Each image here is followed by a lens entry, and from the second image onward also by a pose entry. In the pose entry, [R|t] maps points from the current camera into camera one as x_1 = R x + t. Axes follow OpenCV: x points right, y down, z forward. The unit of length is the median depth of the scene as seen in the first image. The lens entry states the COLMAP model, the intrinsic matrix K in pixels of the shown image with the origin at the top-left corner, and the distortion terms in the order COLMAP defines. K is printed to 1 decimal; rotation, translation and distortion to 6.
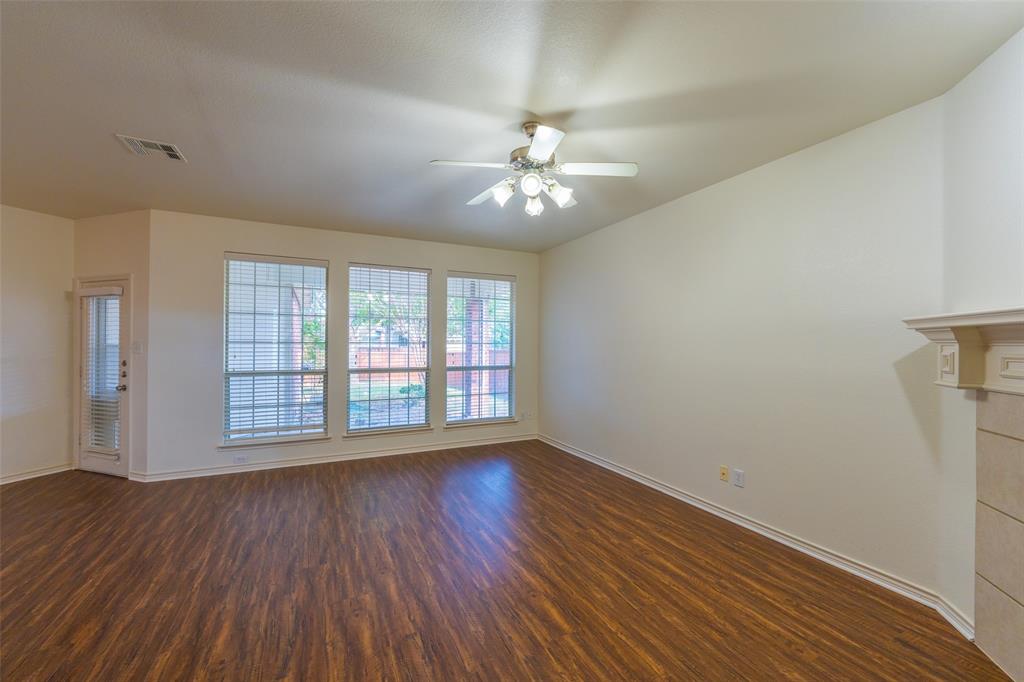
lens RADIAL K [[411.4, 0, 510.6], [0, 411.4, 342.6], [0, 0, 1]] dist [0.002519, -0.000166]
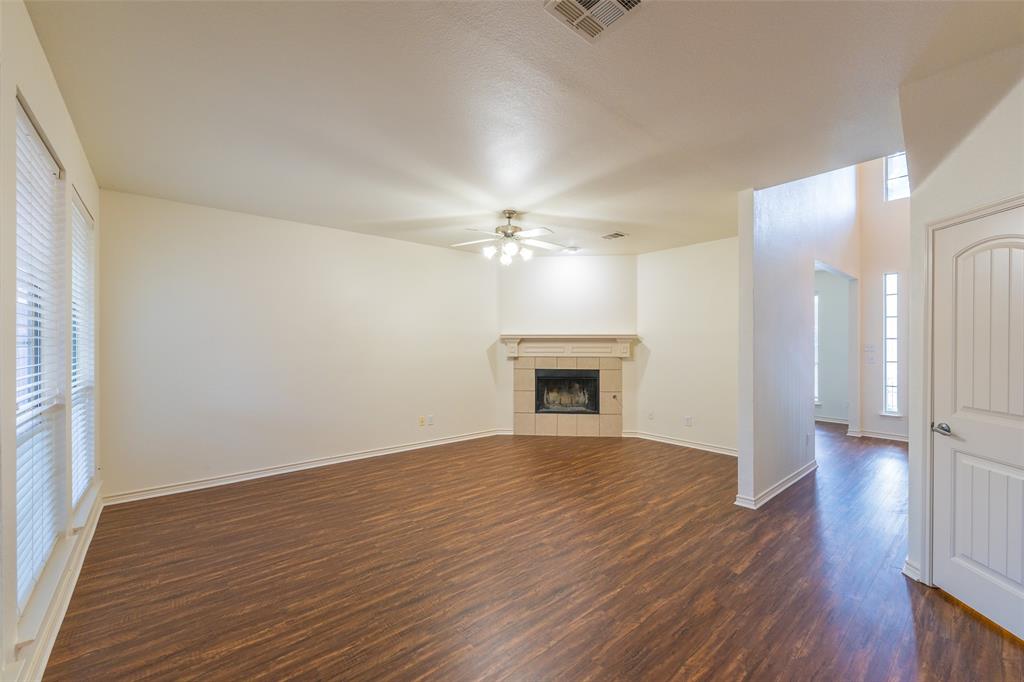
lens RADIAL K [[411.4, 0, 512.6], [0, 411.4, 340.8], [0, 0, 1]] dist [0.002519, -0.000166]
pose [[-0.252844, 0.002021, 0.967505, -1.537482], [-0.003635, 0.999989, -0.003039, -0.003349], [-0.967500, -0.004285, -0.252834, 1.390623]]
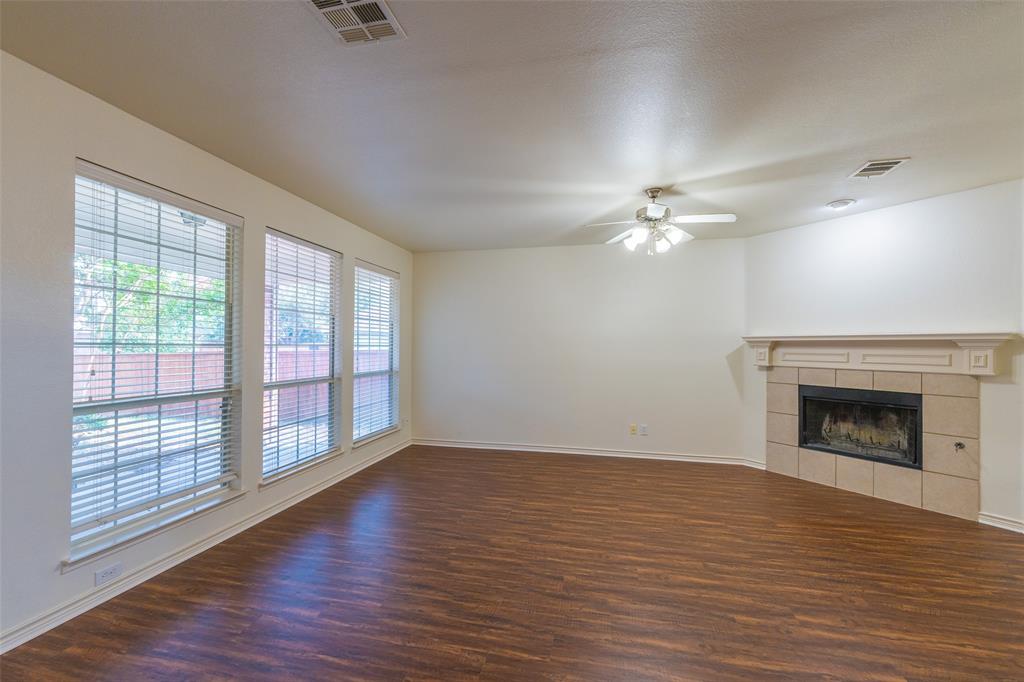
lens RADIAL K [[411.4, 0, 513.1], [0, 411.4, 342.5], [0, 0, 1]] dist [0.002519, -0.000166]
pose [[0.616689, 0.007127, 0.787175, -1.310545], [-0.005965, 0.999973, -0.004381, -0.006515], [-0.787185, -0.001994, 0.616714, 0.512350]]
